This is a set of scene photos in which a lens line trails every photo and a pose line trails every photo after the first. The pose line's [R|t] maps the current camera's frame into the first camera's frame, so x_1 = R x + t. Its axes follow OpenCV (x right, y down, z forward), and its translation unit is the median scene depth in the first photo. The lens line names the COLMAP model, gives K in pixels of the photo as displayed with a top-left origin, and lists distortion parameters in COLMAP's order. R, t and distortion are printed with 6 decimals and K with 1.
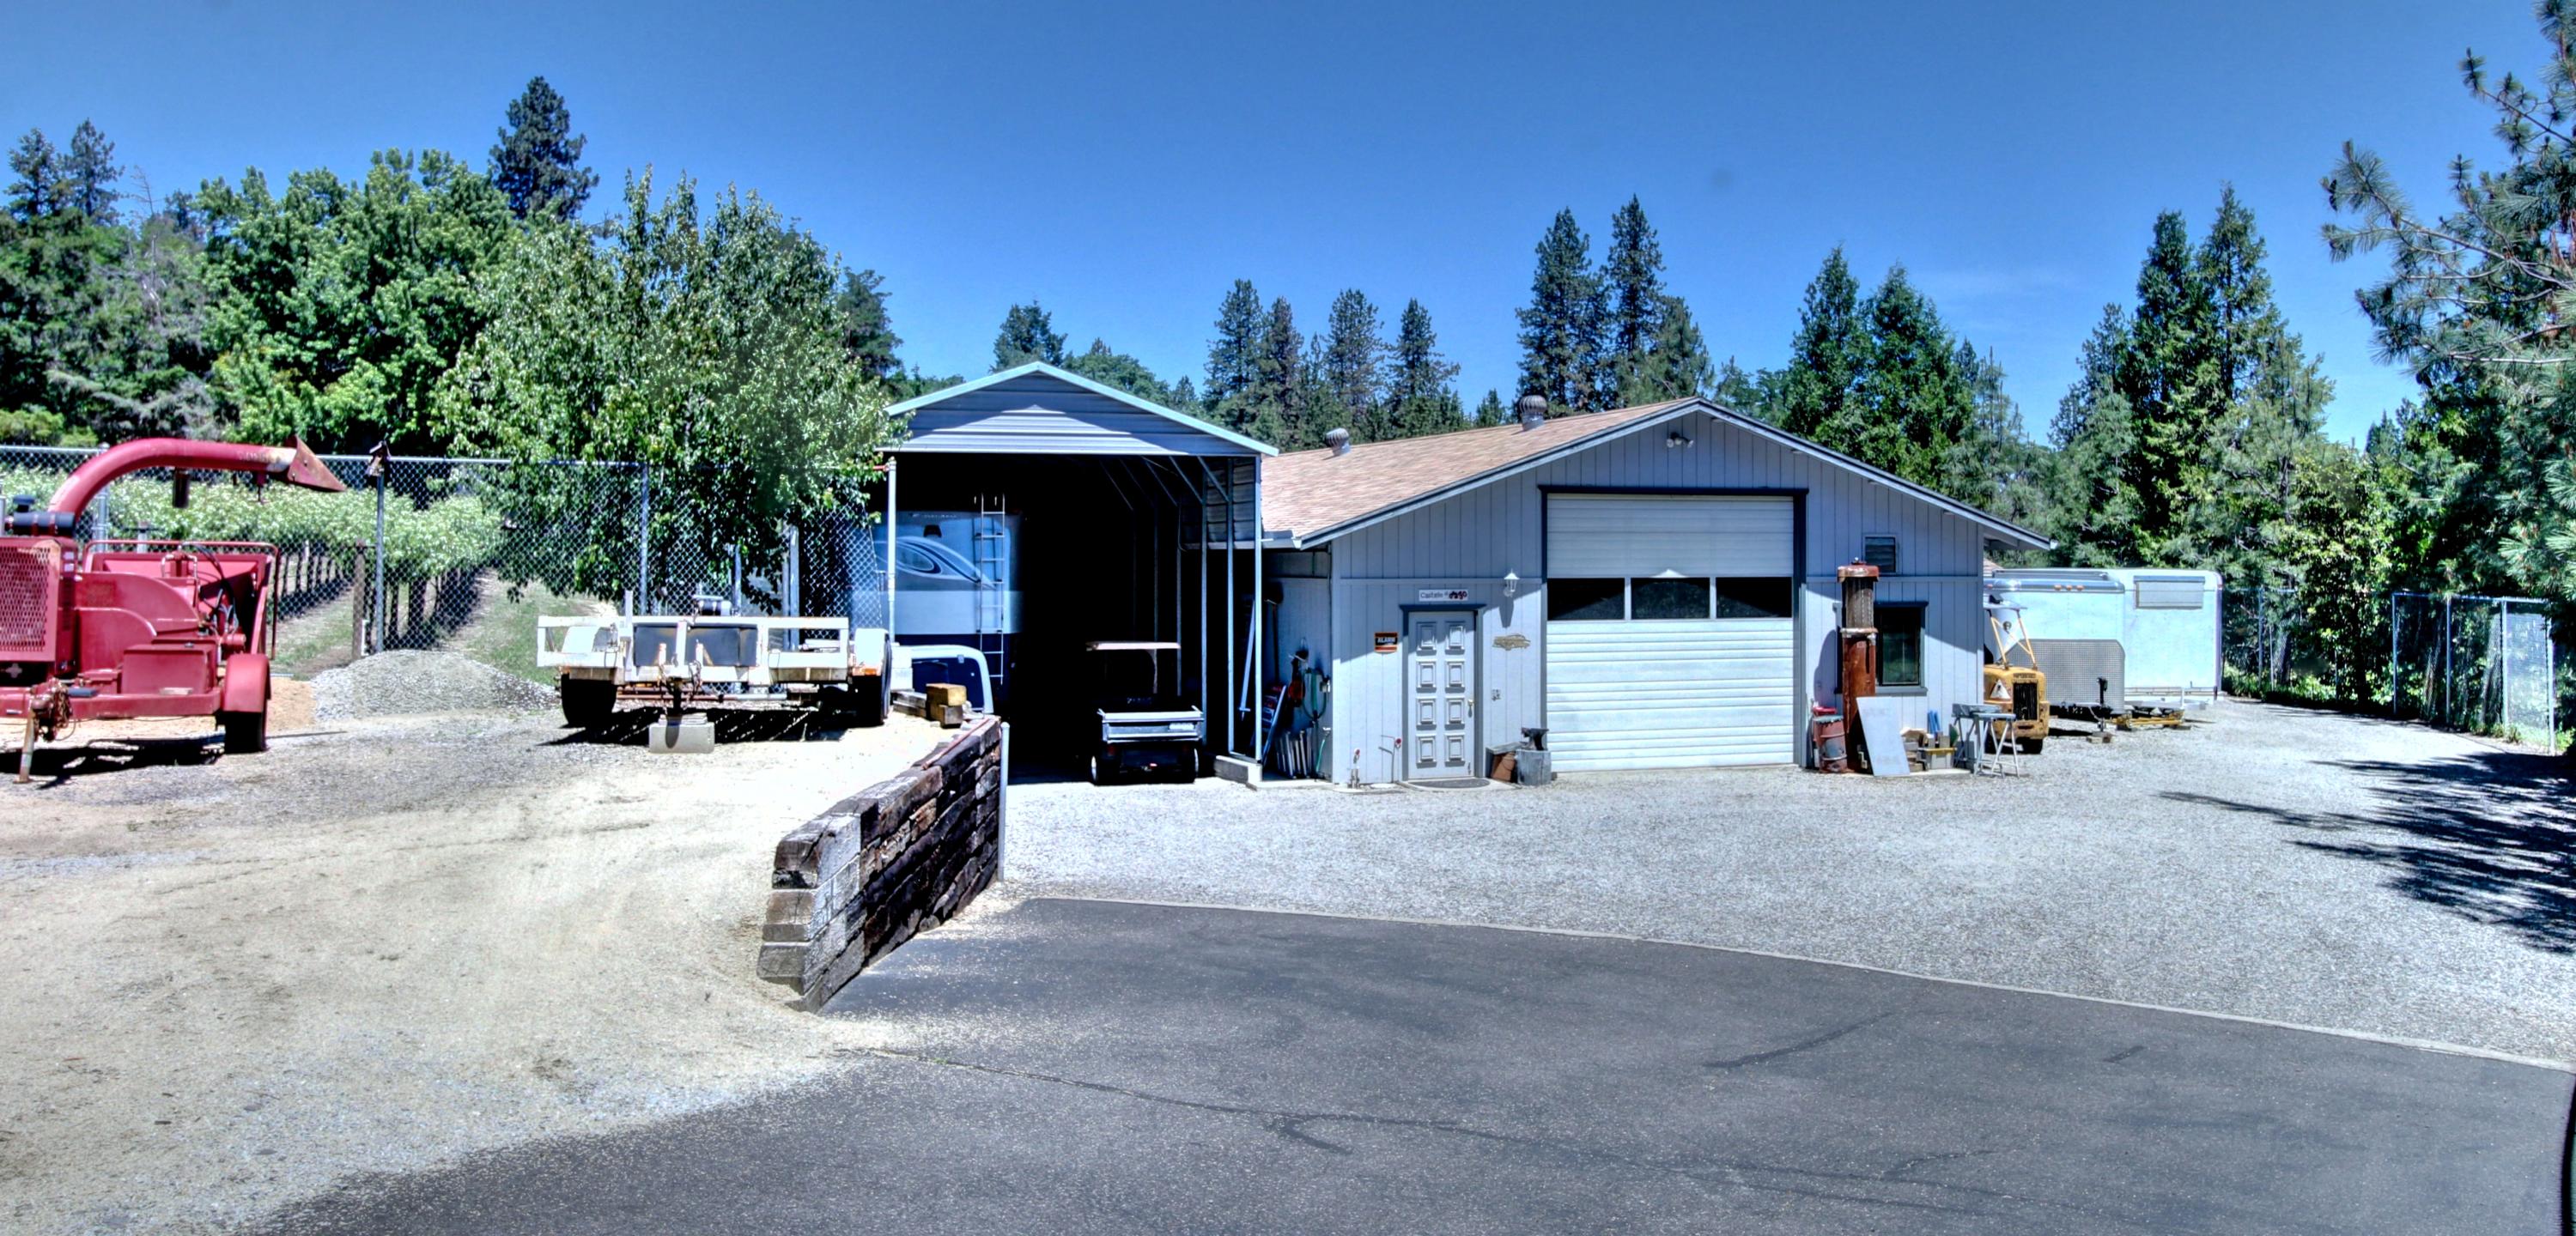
lens RADIAL K [[2222.1, 0, 1286.5], [0, 2222.1, 610.8], [0, 0, 1]] dist [0.025571, -0.000425]
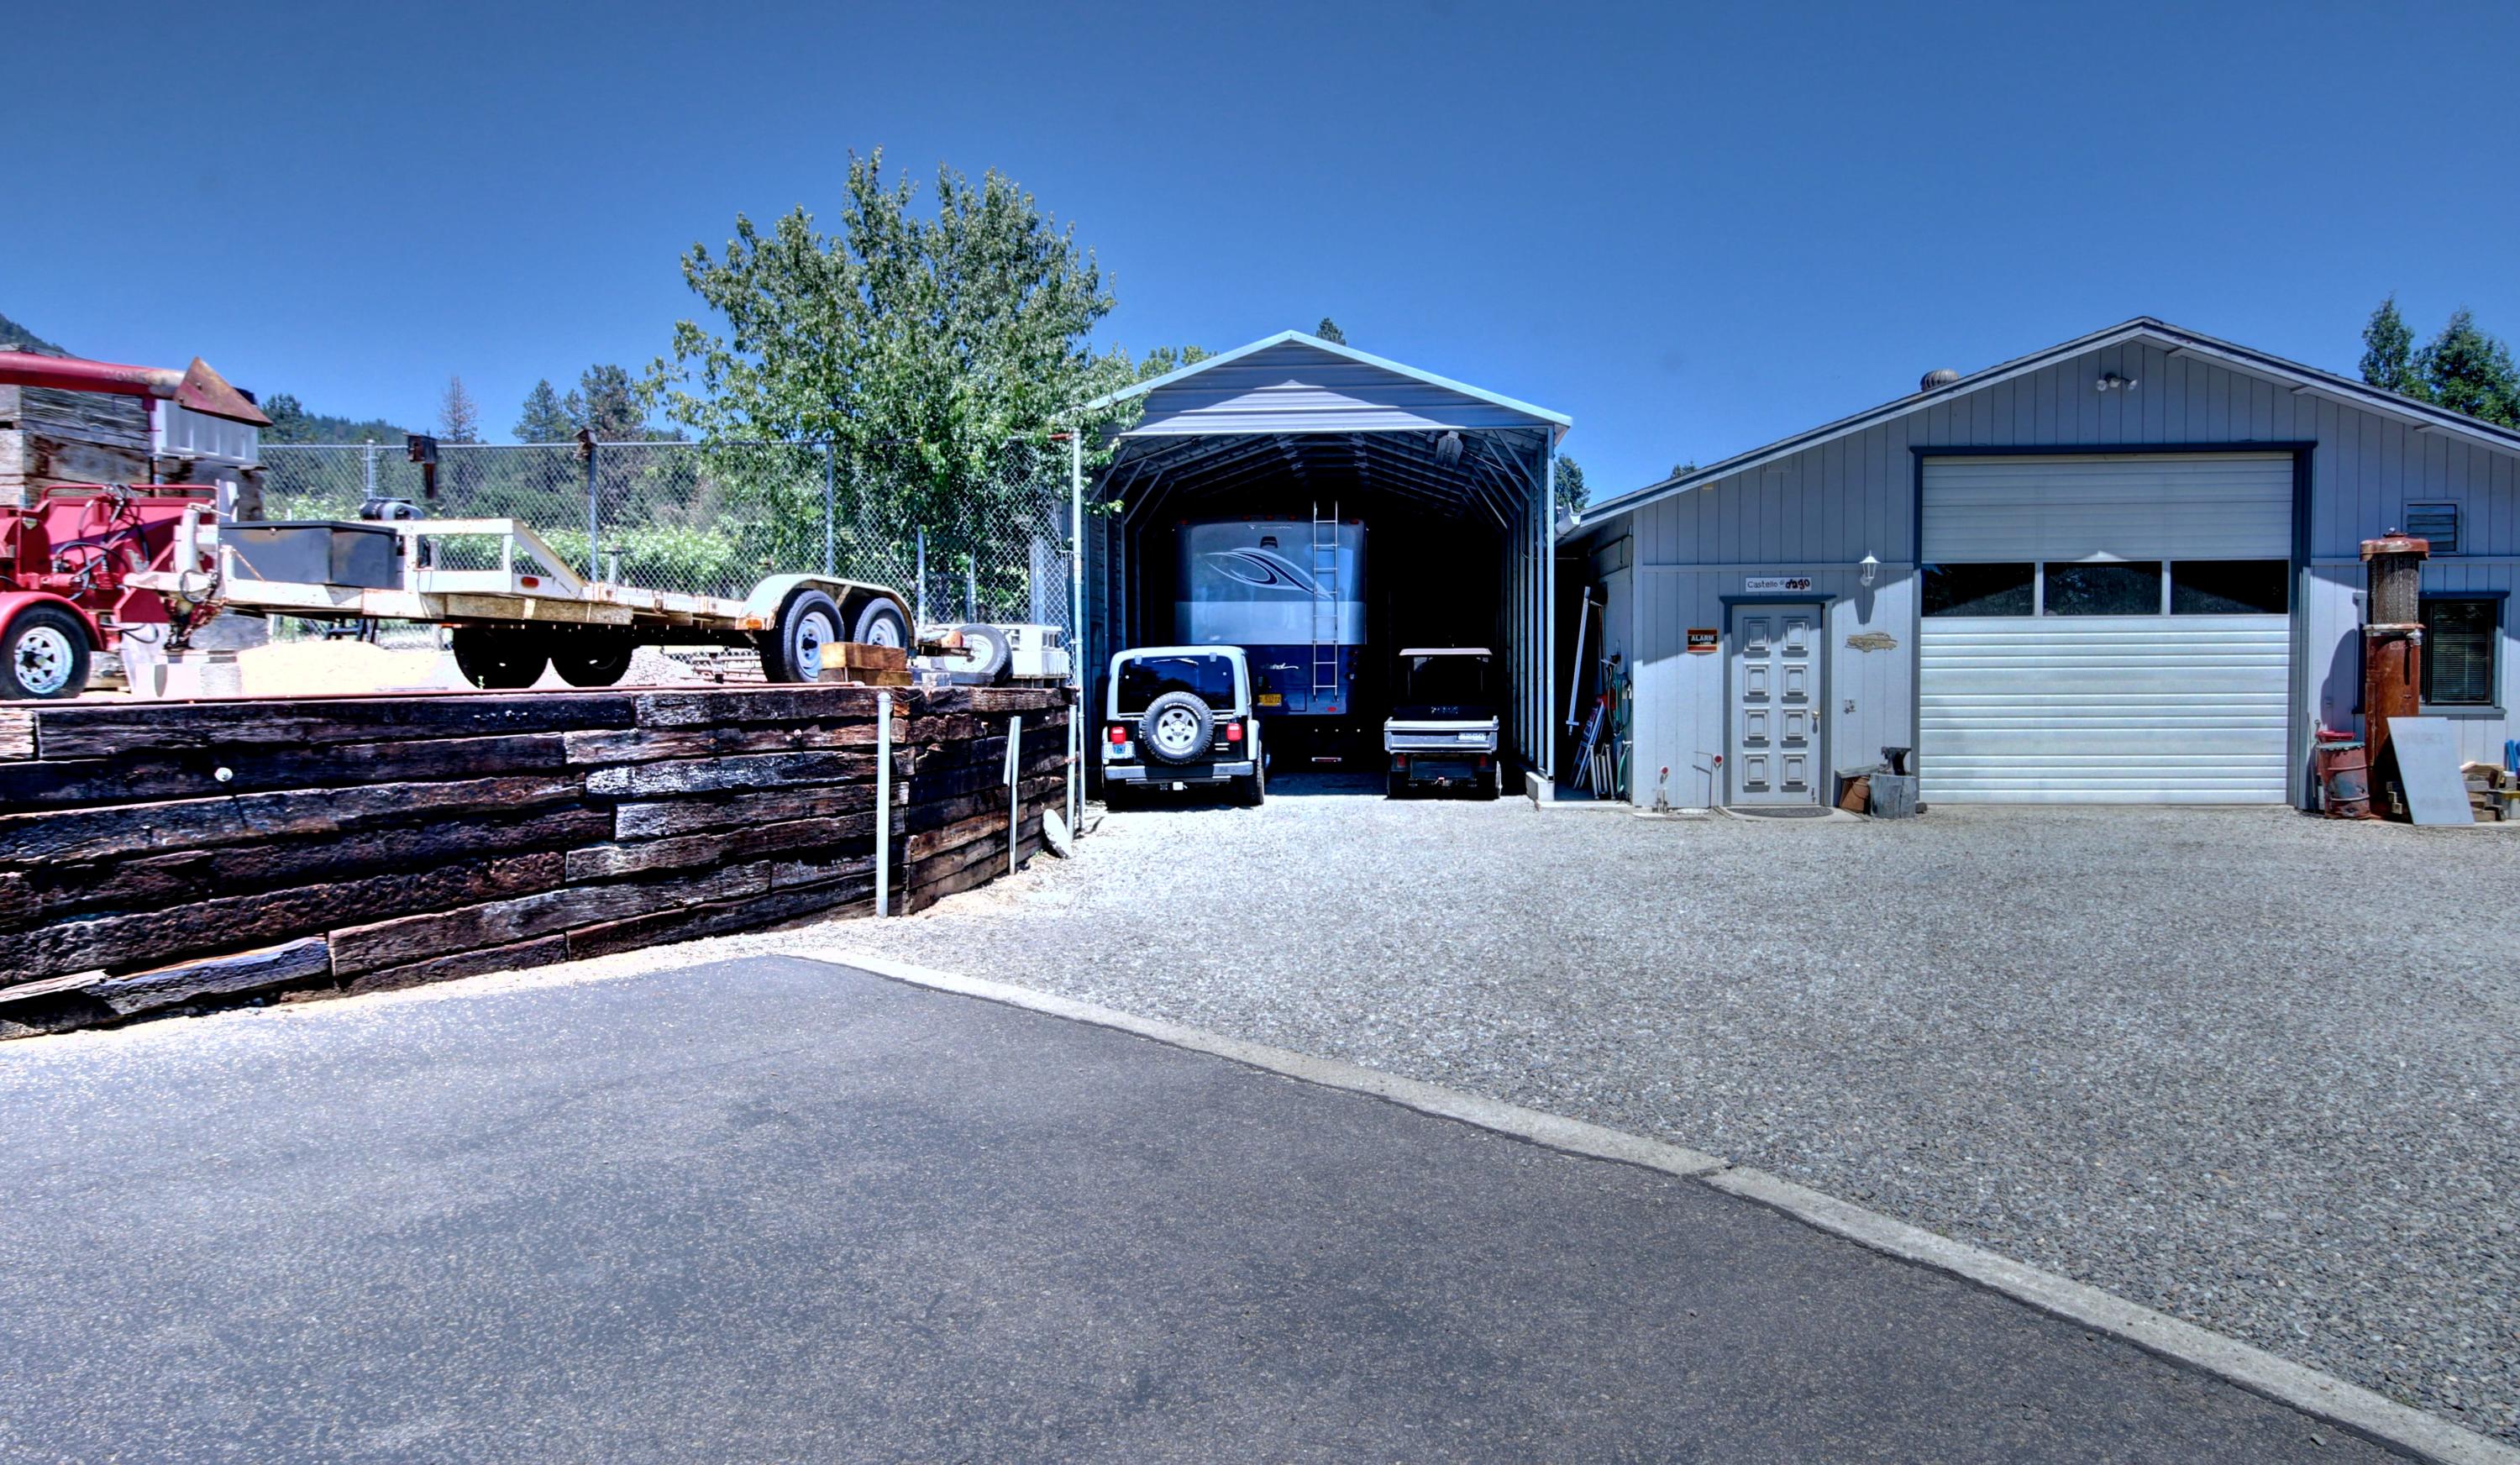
lens RADIAL K [[1412.1, 0, 1265.2], [0, 1412.1, 729.5], [0, 0, 1]] dist [-0.015327, -0.001251]
pose [[0.906063, 0.016489, -0.422822, 0.116405], [-0.004894, 0.999582, 0.028495, 0.031937], [0.423115, -0.023749, 0.905765, 0.428628]]
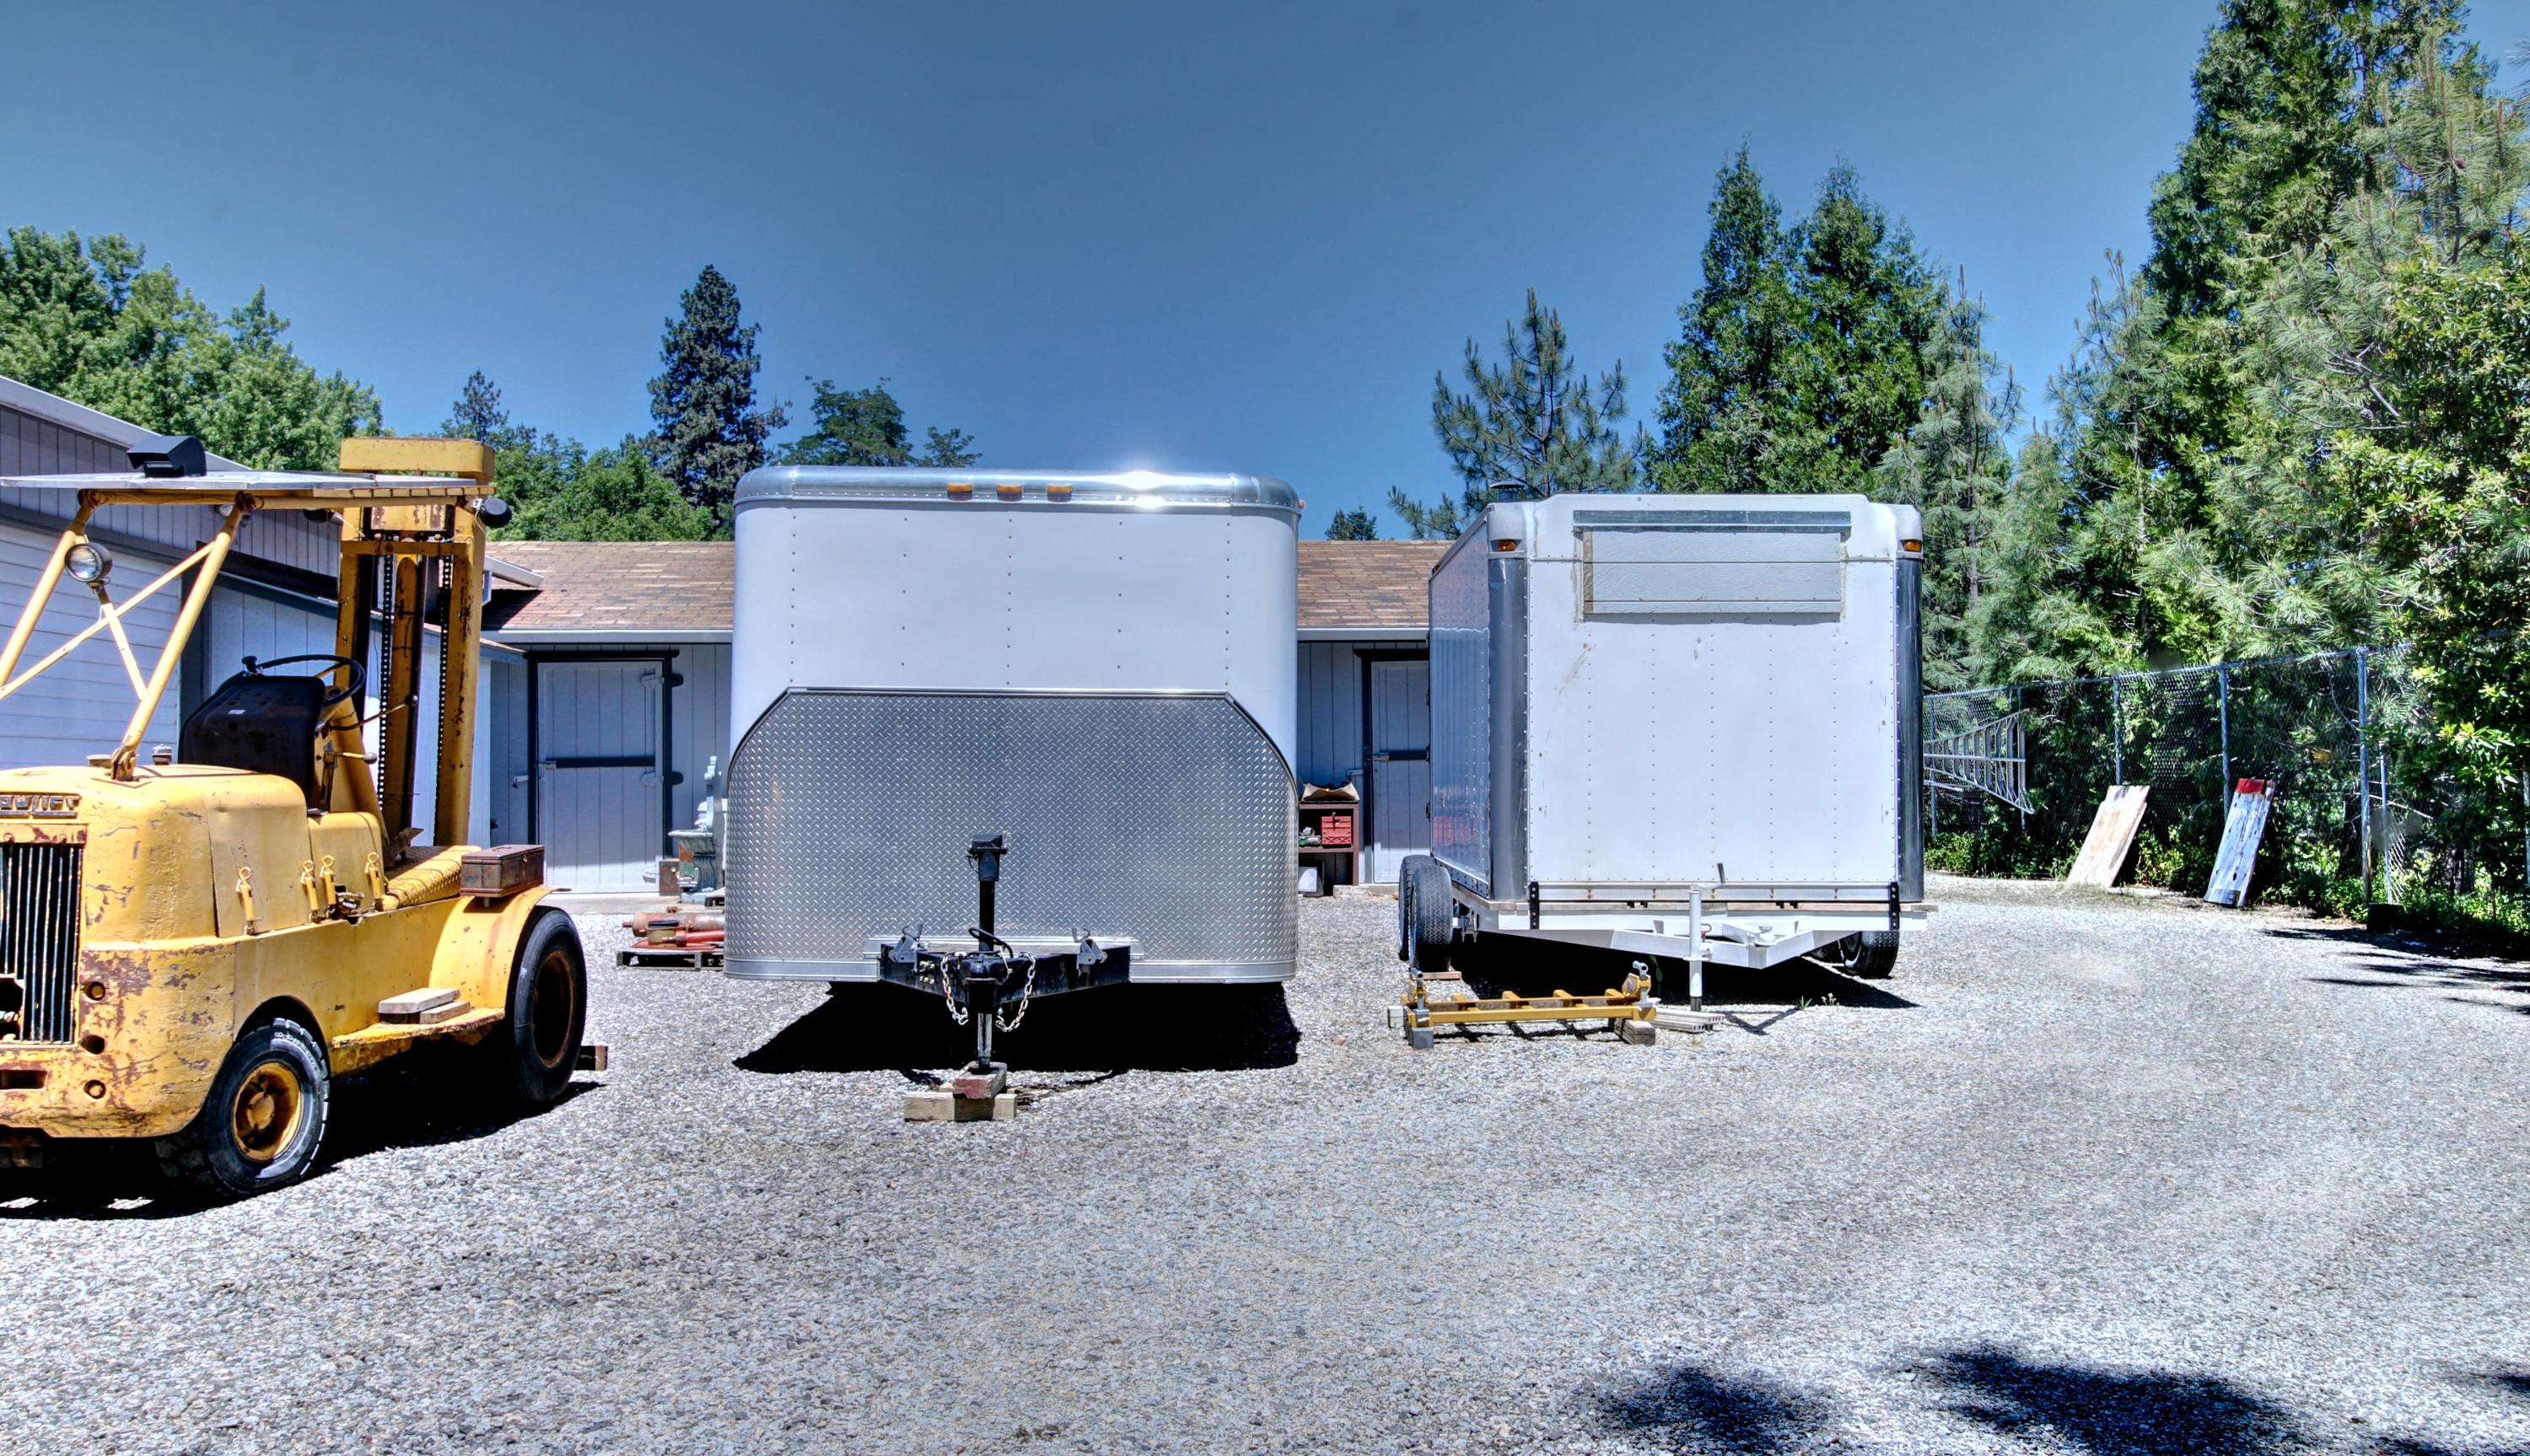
lens RADIAL K [[1987.8, 0, 1267.9], [0, 1987.8, 731.9], [0, 0, 1]] dist [0.012676, 0.004451]
pose [[0.966977, -0.011415, -0.254608, 0.530464], [-0.000904, 0.998837, -0.048215, 0.034845], [0.254862, 0.046853, 0.965842, 0.954292]]
